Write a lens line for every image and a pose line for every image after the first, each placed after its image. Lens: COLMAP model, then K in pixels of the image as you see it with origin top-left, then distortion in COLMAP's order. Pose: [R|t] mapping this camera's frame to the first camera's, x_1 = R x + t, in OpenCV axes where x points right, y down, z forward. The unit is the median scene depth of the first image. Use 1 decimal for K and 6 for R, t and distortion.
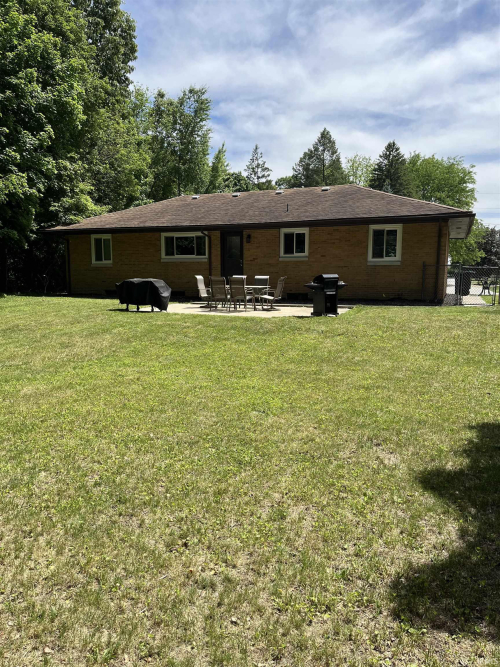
lens RADIAL K [[501.7, 0, 249.6], [0, 501.7, 336.4], [0, 0, 1]] dist [0.081998, -0.104200]
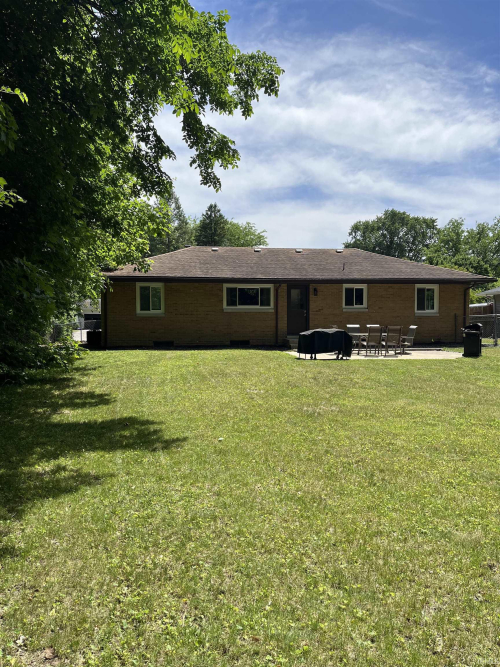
lens RADIAL K [[501.7, 0, 248.9], [0, 501.7, 332.0], [0, 0, 1]] dist [0.081998, -0.104200]
pose [[0.879270, -0.013626, 0.476128, -0.677753], [0.061414, 0.994490, -0.084954, -0.020385], [-0.472347, 0.103938, 0.875263, 0.104913]]
